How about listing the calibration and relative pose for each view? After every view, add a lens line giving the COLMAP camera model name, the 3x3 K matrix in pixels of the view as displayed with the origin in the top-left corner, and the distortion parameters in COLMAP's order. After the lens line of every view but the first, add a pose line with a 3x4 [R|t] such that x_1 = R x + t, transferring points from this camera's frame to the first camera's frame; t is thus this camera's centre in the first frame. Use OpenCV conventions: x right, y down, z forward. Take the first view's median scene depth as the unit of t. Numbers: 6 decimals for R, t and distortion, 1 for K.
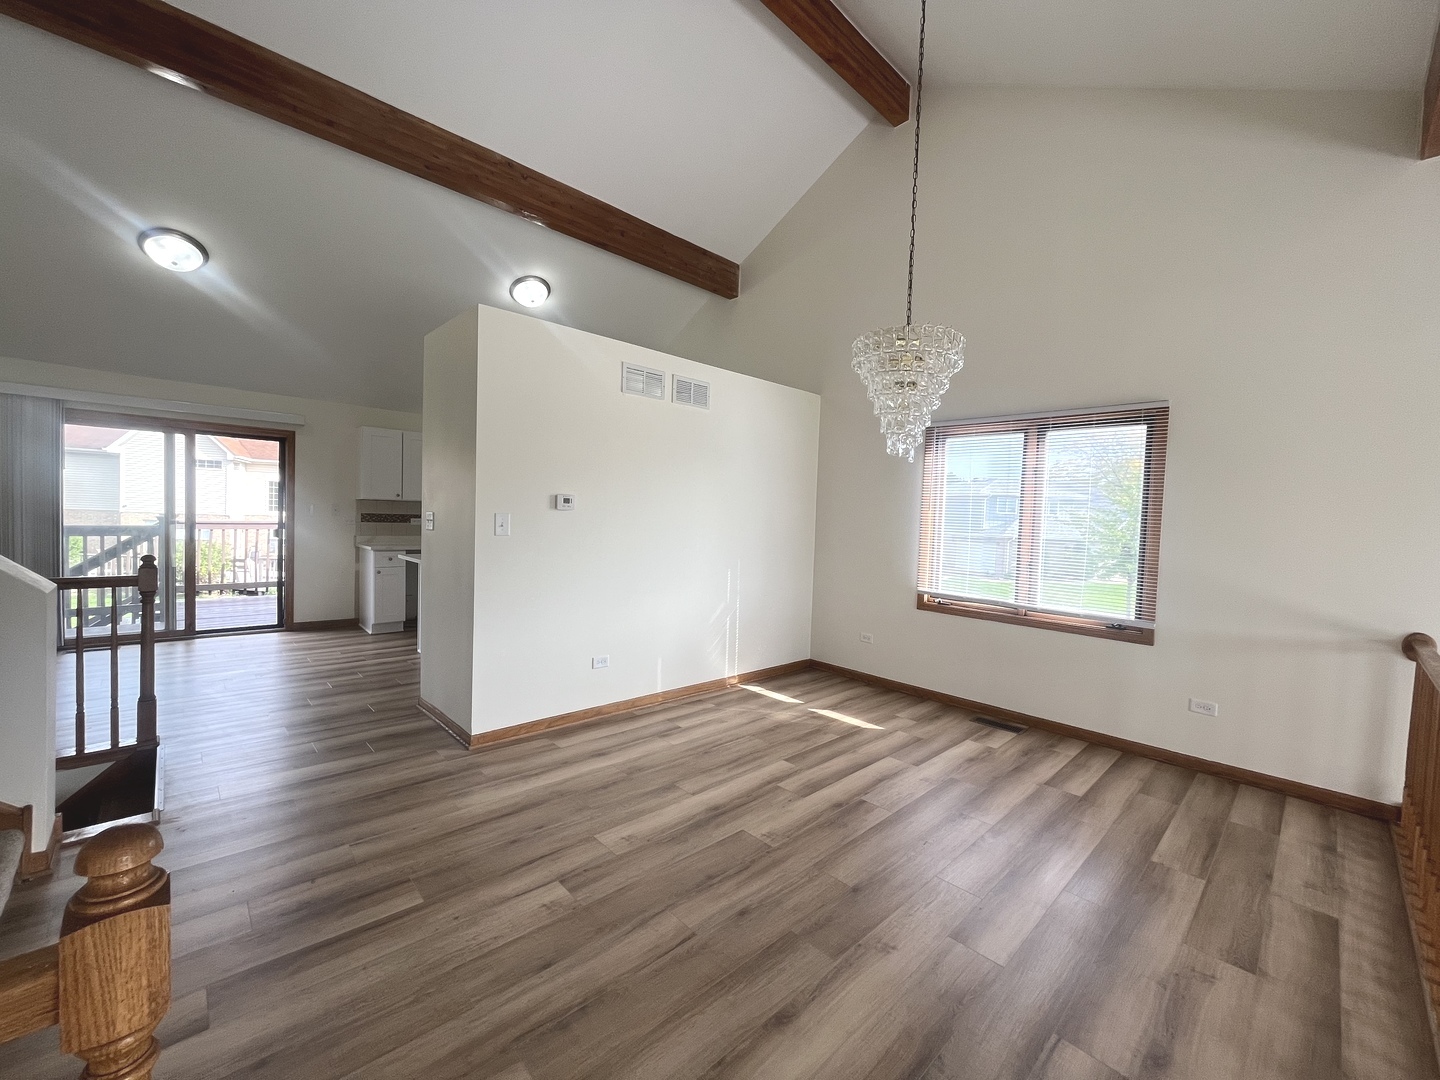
lens RADIAL K [[582.4, 0, 720.0], [0, 582.4, 540.0], [0, 0, 1]] dist [0.001388, 0.000002]
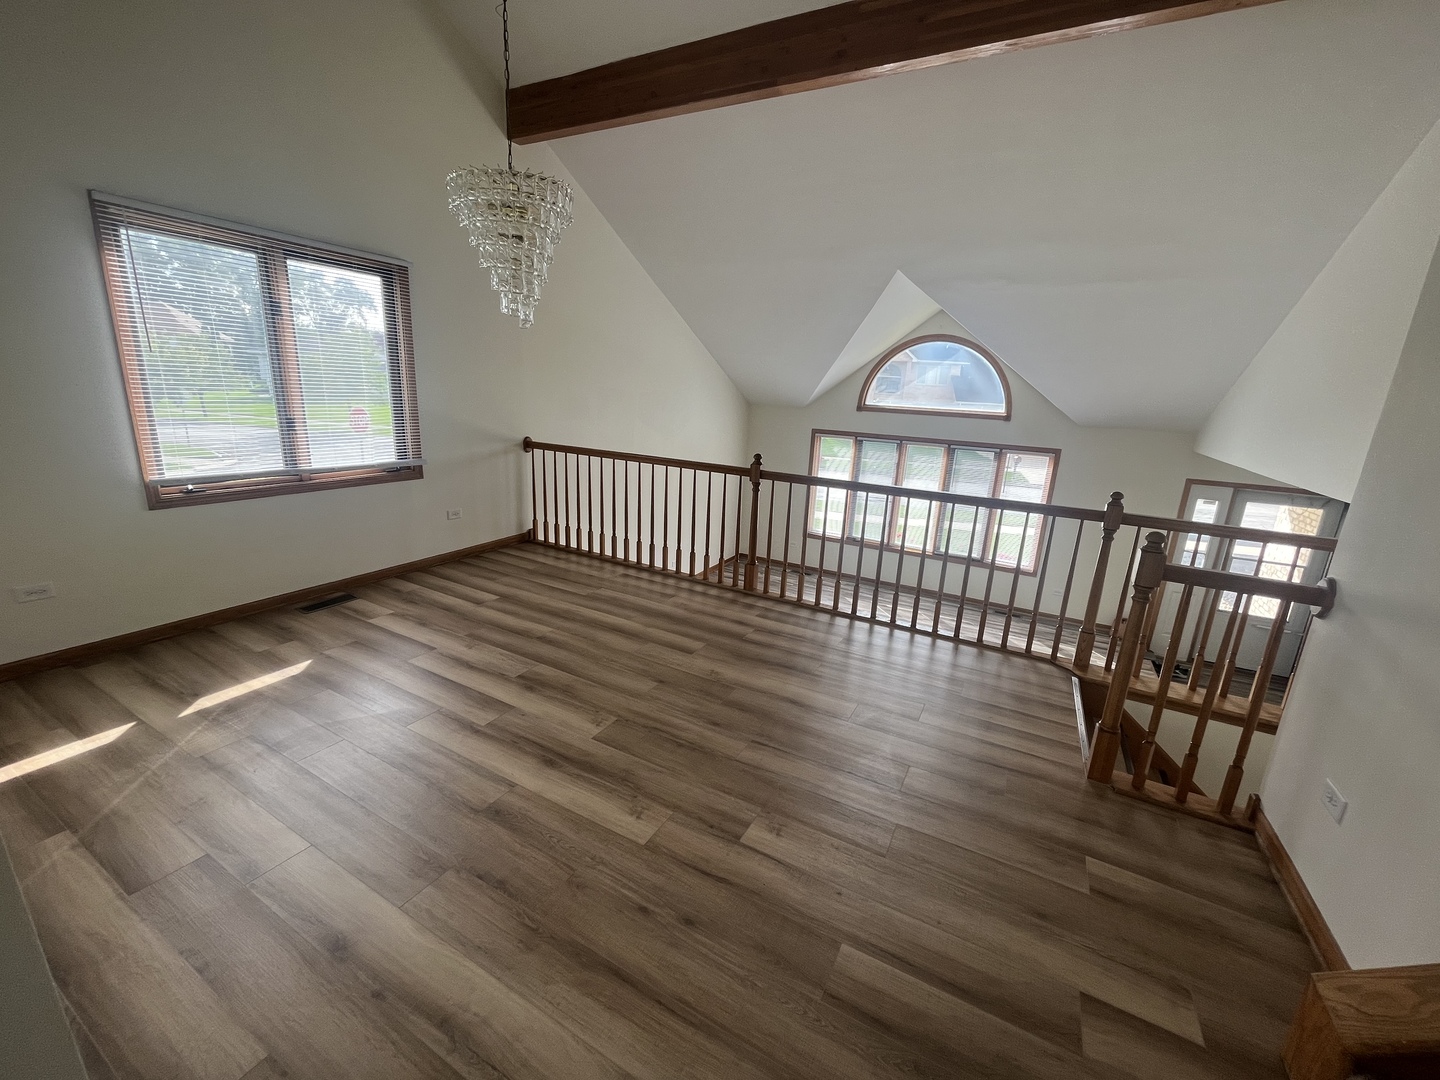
lens RADIAL K [[582.4, 0, 720.0], [0, 582.4, 540.0], [0, 0, 1]] dist [0.001388, 0.000002]
pose [[-0.300852, -0.297185, 0.906184, -0.585151], [-0.023821, 0.952251, 0.304385, -0.080635], [-0.953373, 0.069988, -0.293566, 0.779967]]
